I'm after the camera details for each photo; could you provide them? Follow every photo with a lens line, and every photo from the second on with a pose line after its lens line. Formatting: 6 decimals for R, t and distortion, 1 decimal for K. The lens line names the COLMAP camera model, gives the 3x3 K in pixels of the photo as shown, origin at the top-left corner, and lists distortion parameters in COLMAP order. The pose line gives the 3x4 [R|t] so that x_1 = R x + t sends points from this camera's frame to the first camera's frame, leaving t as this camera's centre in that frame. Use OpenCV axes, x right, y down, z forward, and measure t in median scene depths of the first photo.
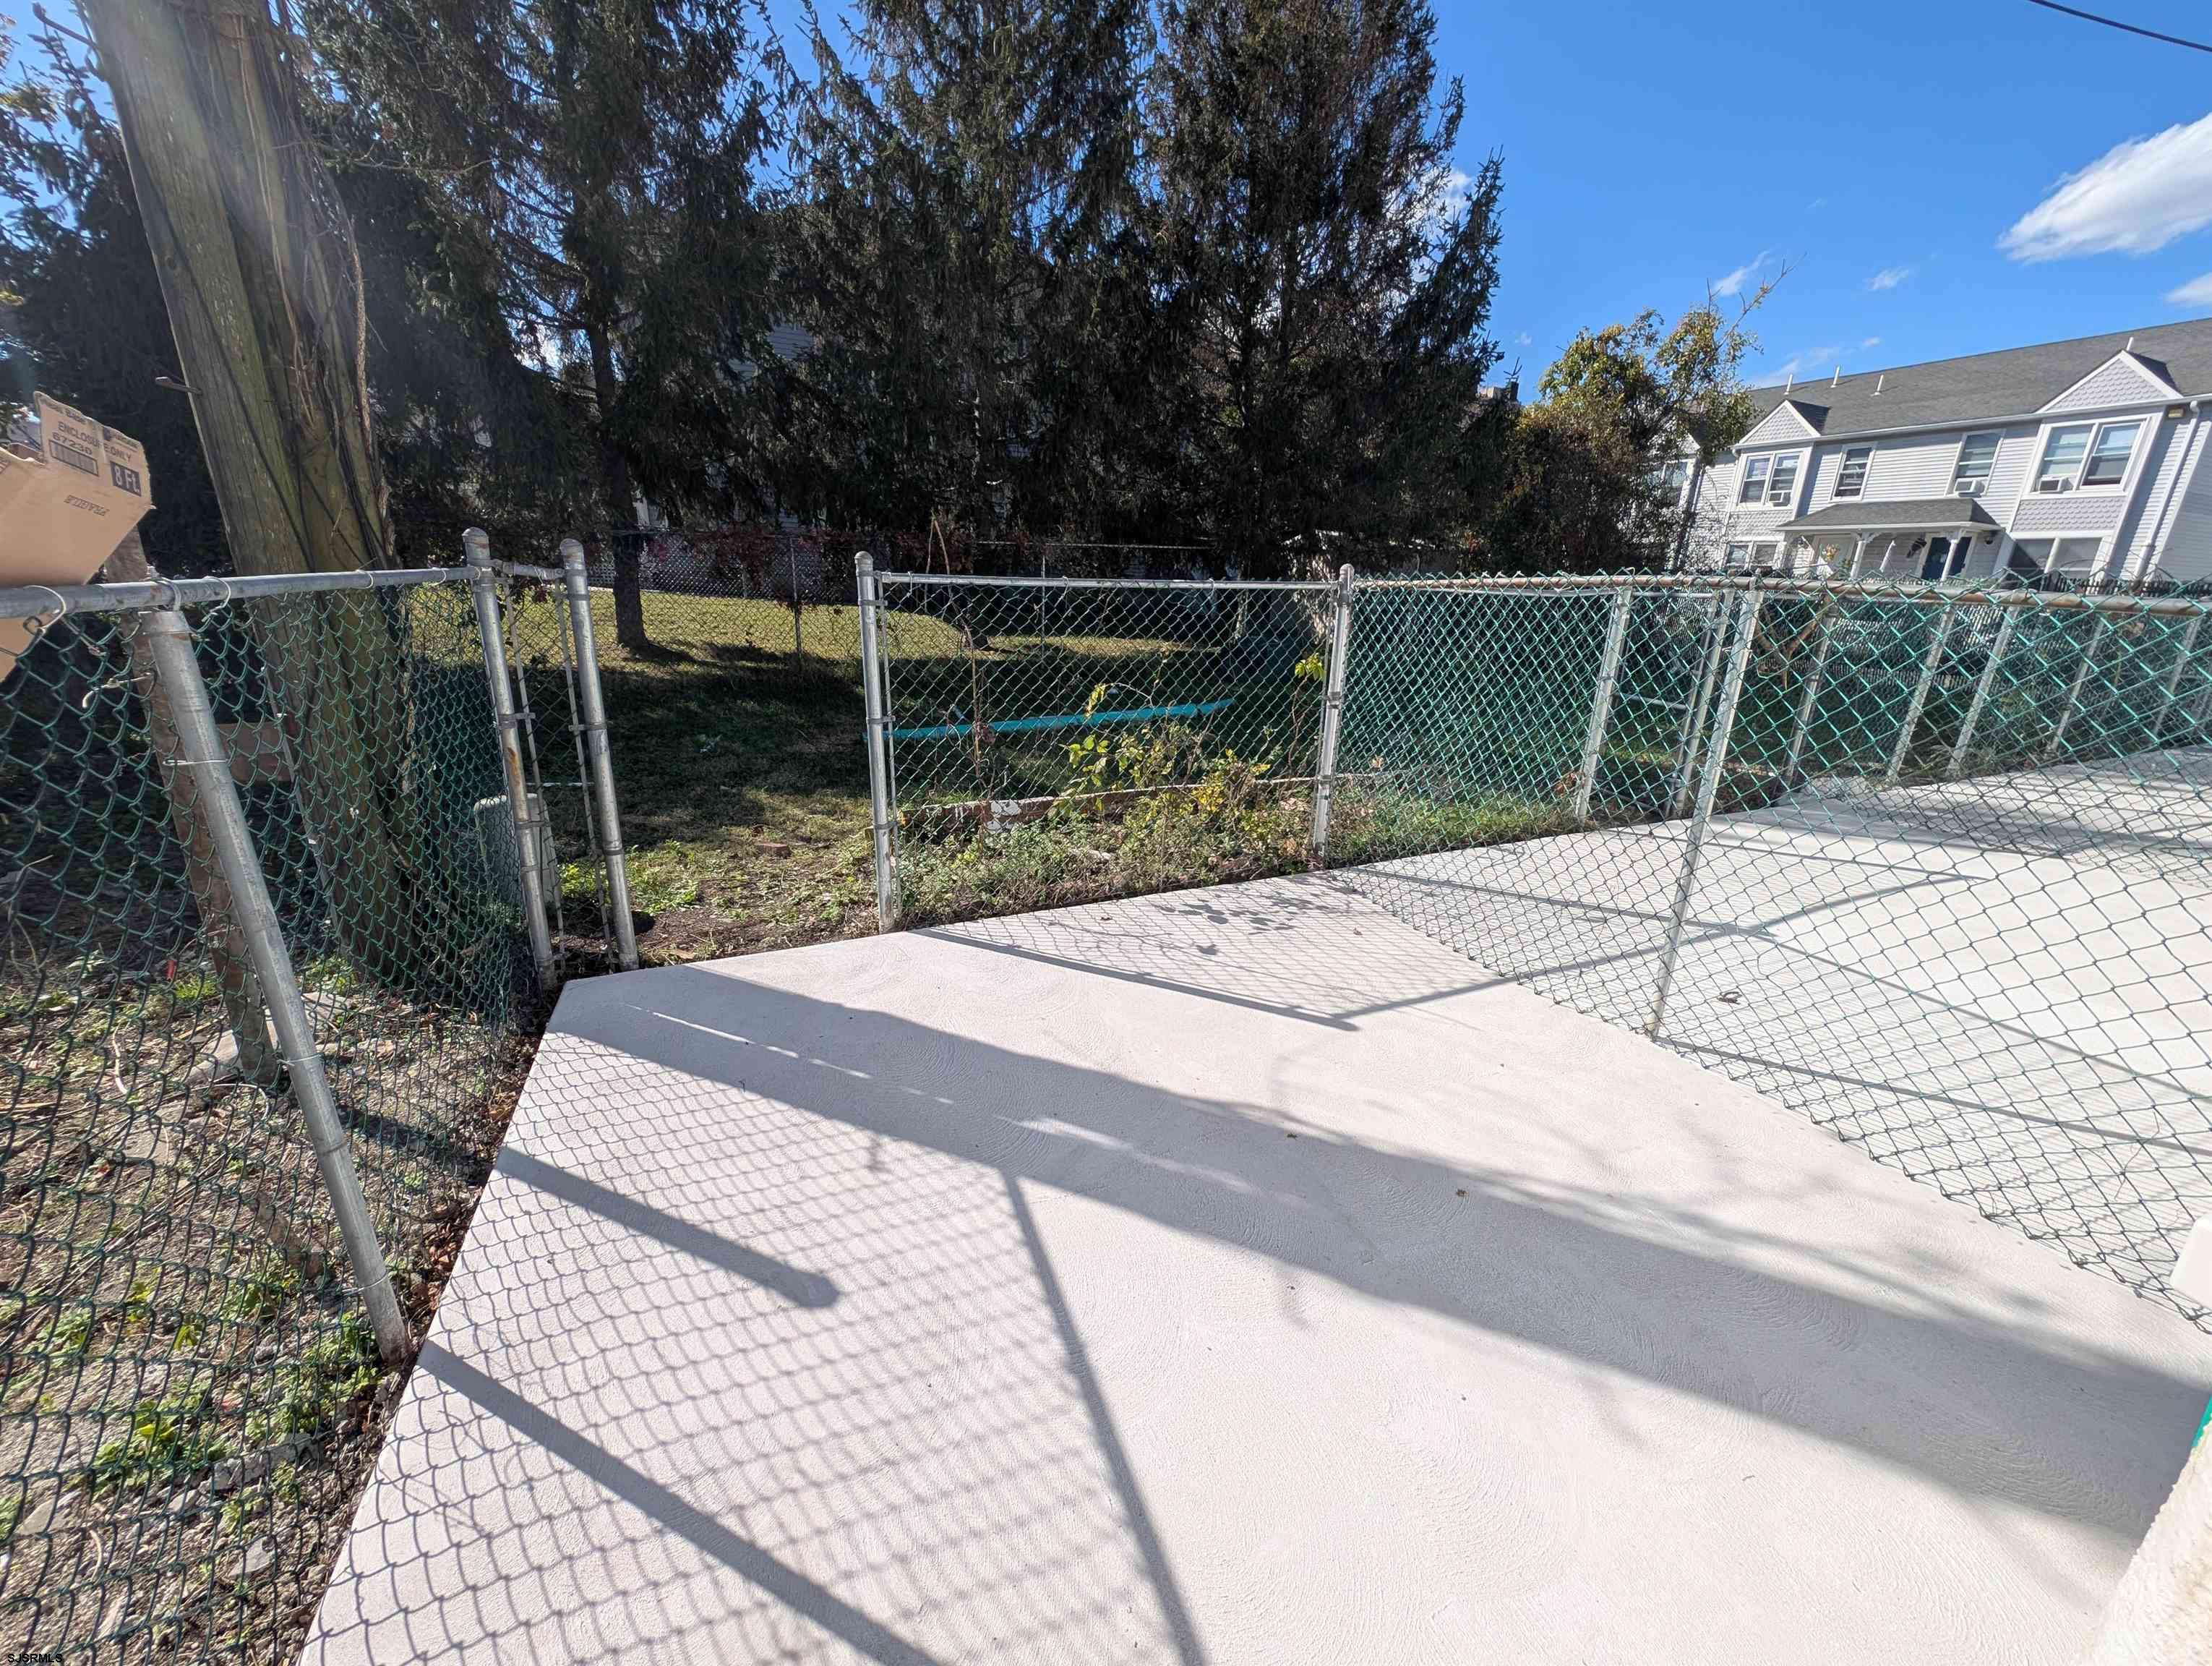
lens RADIAL K [[847.0, 0, 1140.5], [0, 847.0, 830.0], [0, 0, 1]] dist [0.002397, 0.000094]
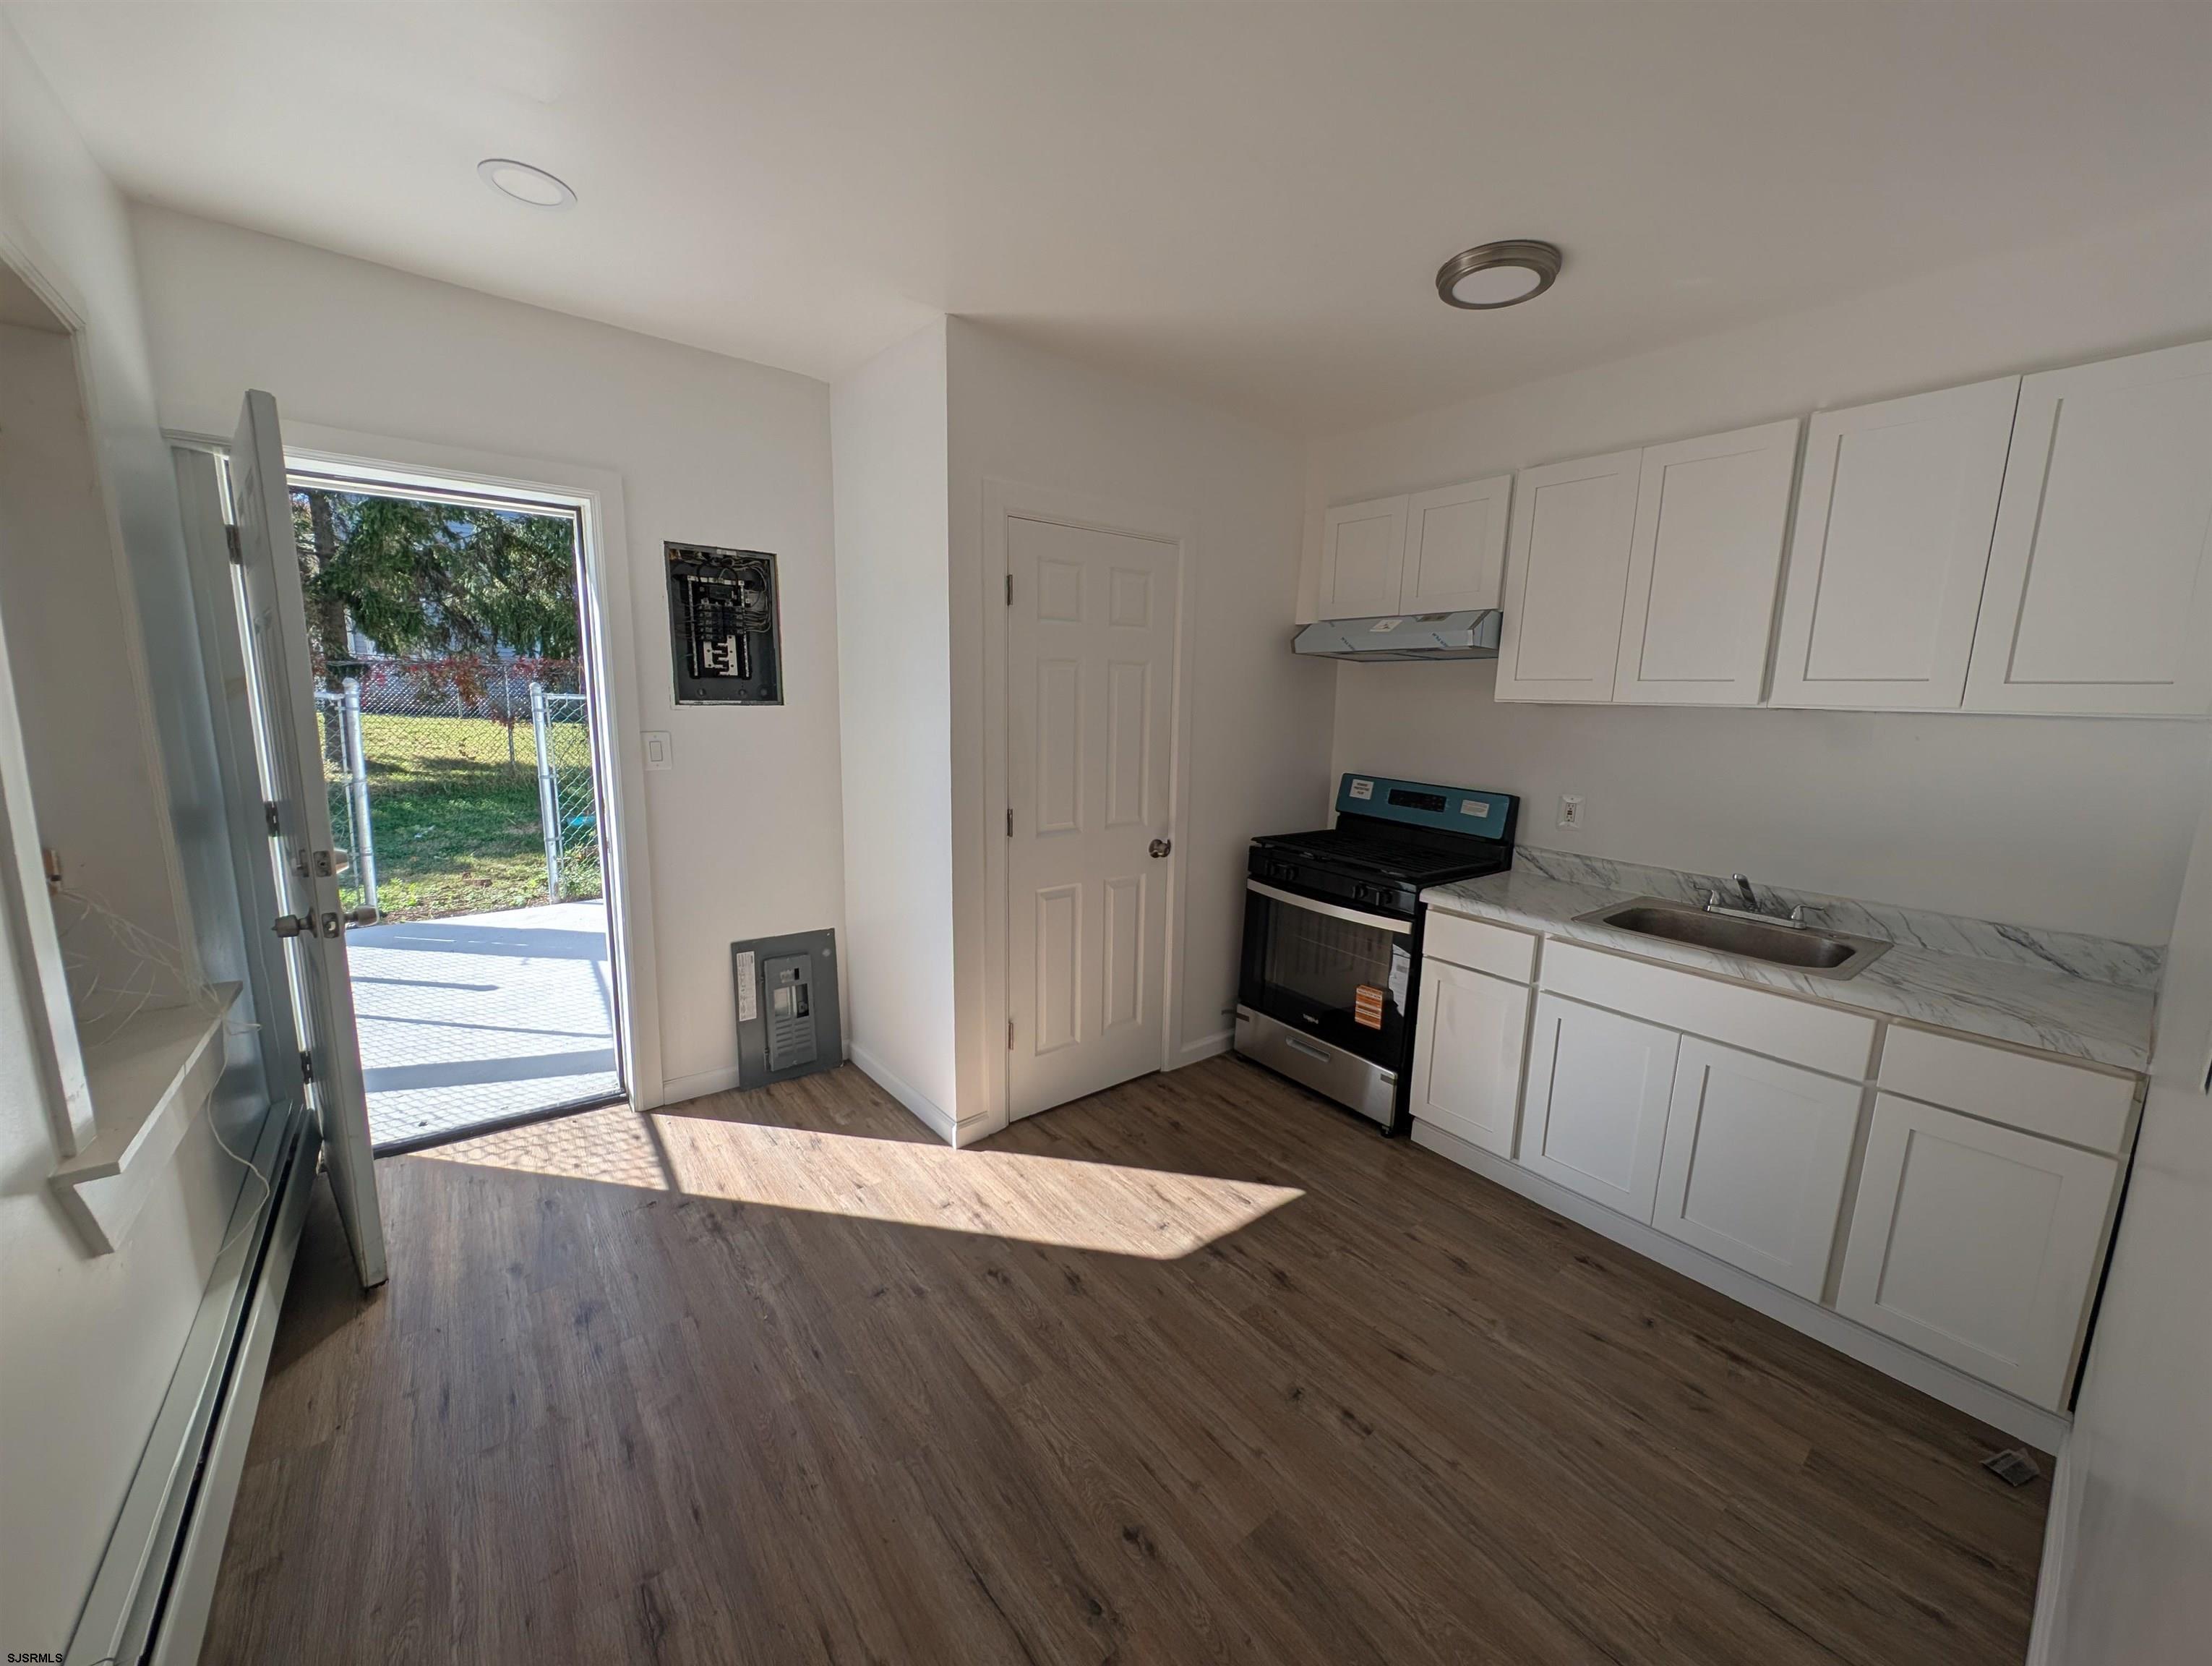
lens RADIAL K [[824.9, 0, 1106.0], [0, 824.9, 833.0], [0, 0, 1]] dist [-0.001885, -0.000147]
pose [[0.971689, -0.042176, 0.232470, 0.145018], [0.071455, 0.990320, -0.118999, 0.095421], [-0.225201, 0.132241, 0.965296, -0.310622]]
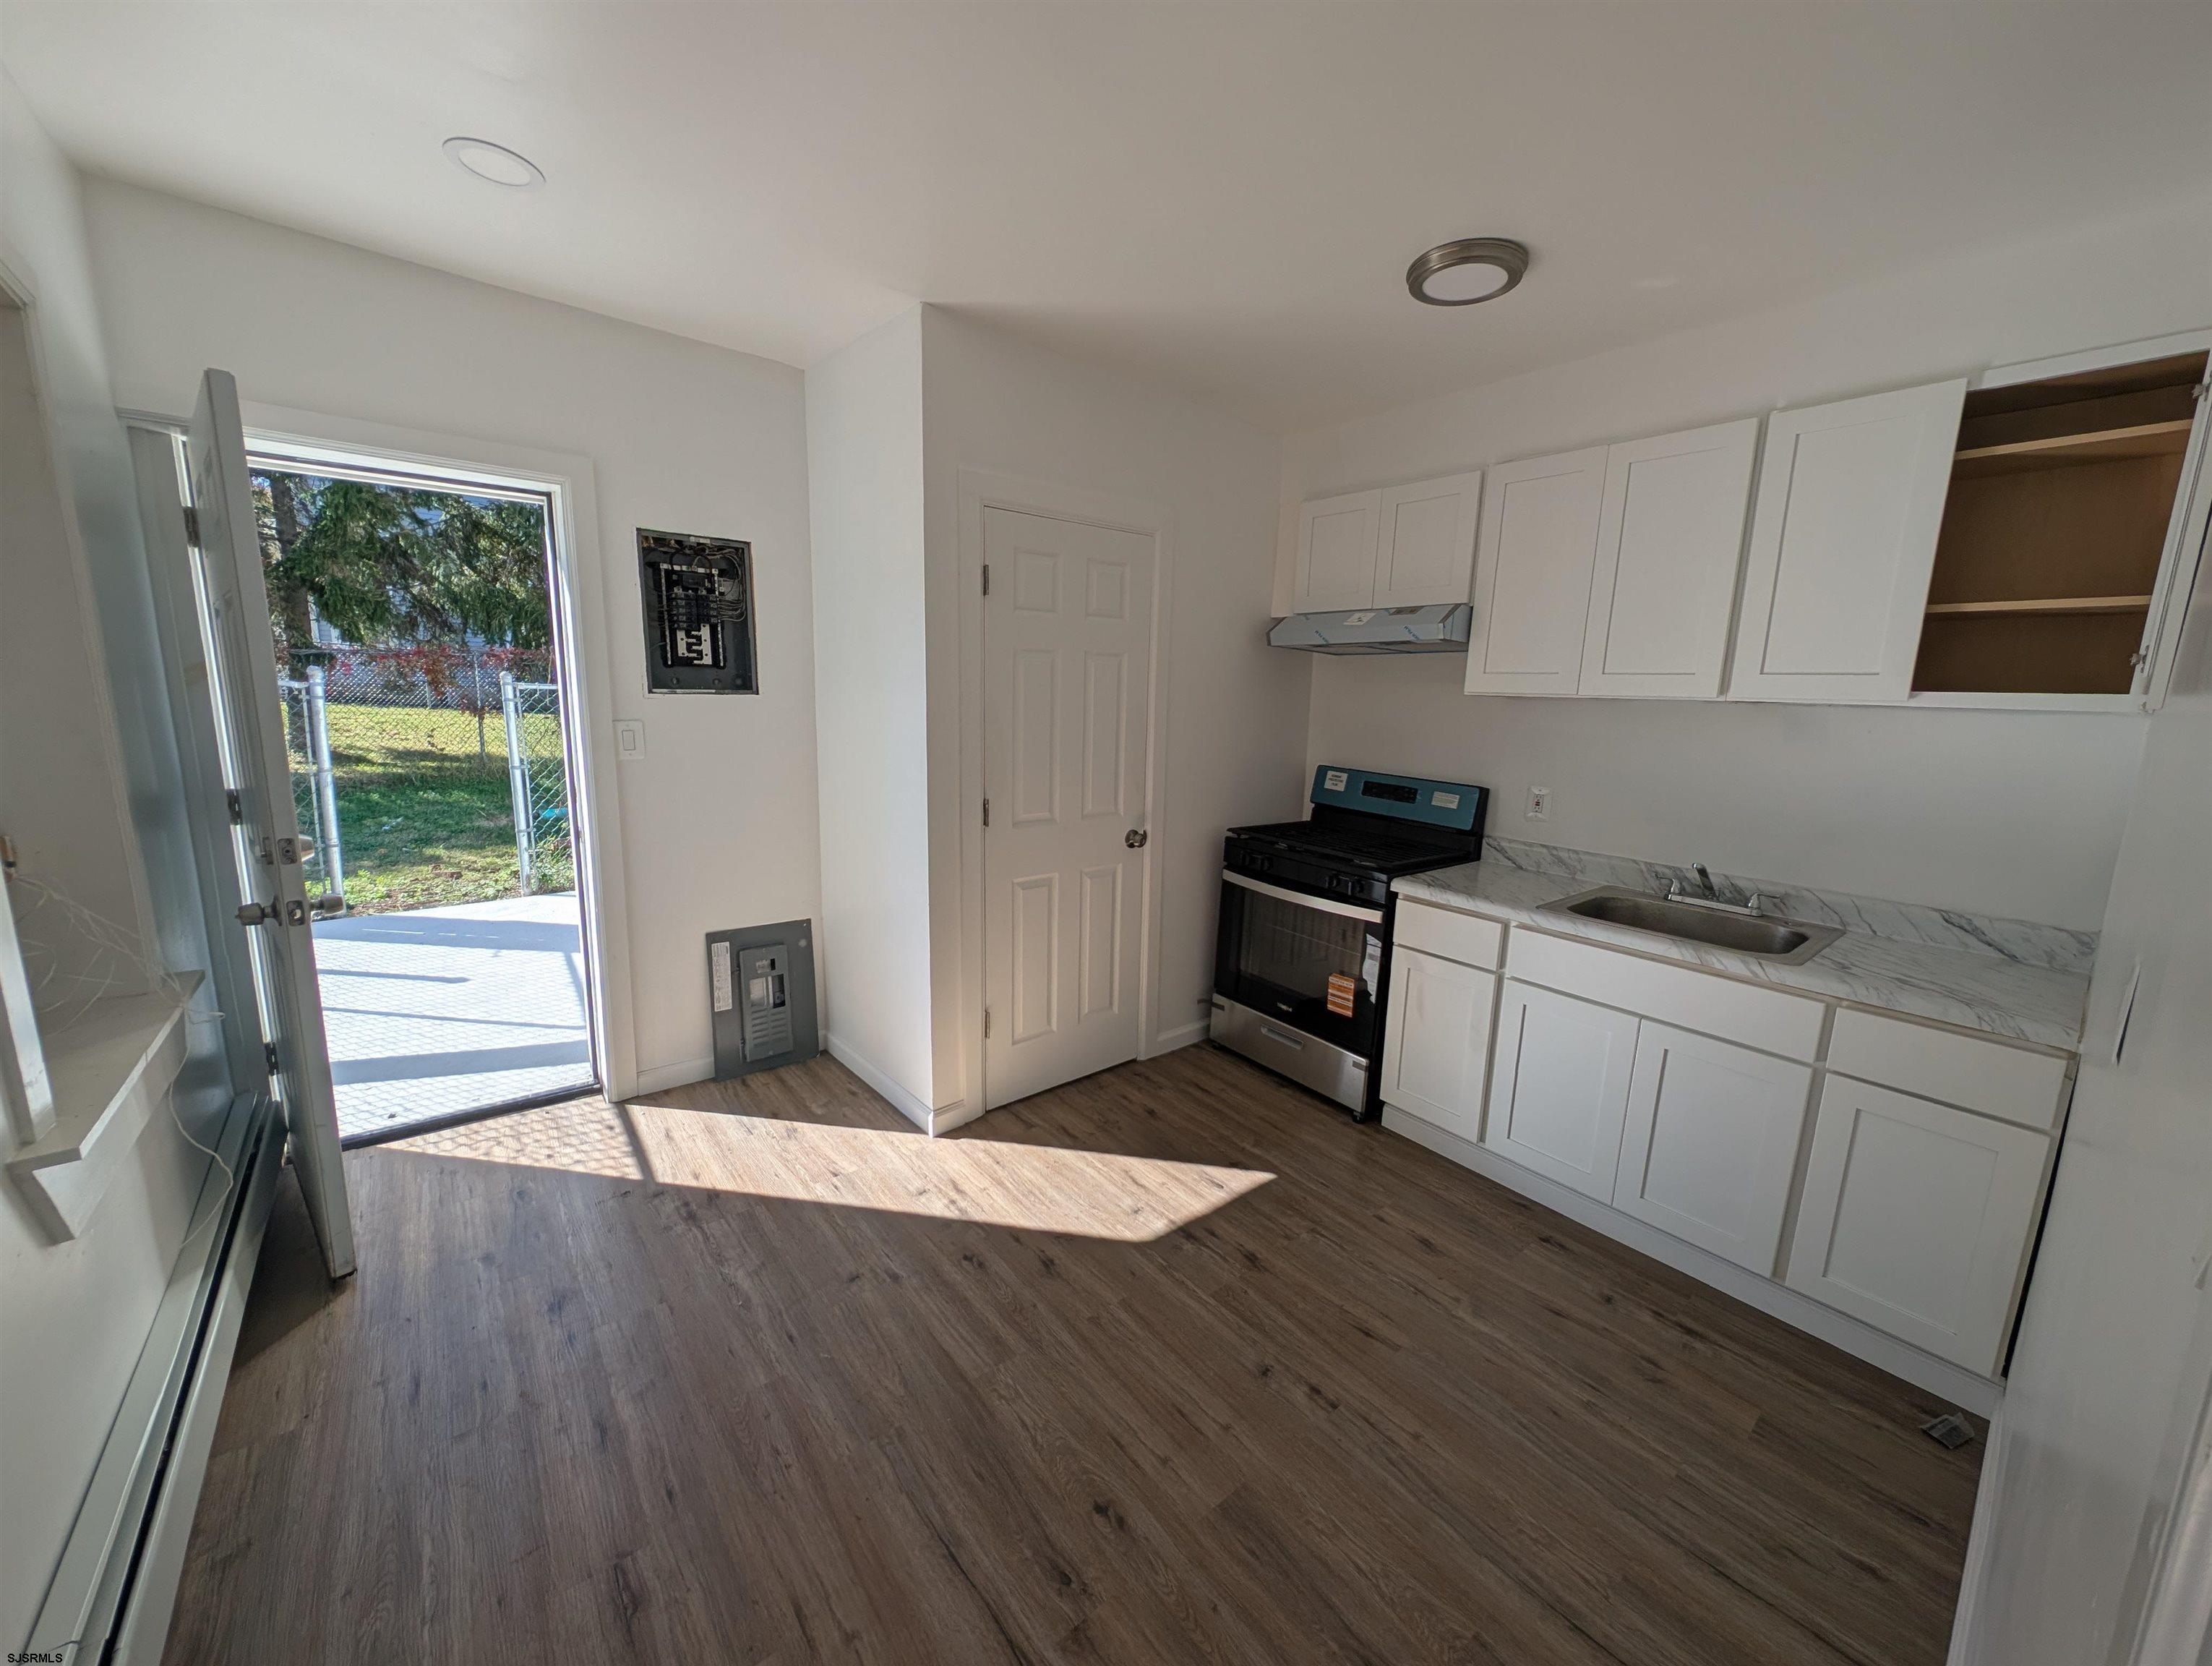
lens RADIAL K [[824.9, 0, 1106.0], [0, 824.9, 833.0], [0, 0, 1]] dist [-0.001885, -0.000147]
pose [[0.966225, -0.043143, 0.254063, 0.146401], [0.073101, 0.991276, -0.109677, 0.097085], [-0.247115, 0.124544, 0.960949, -0.312984]]
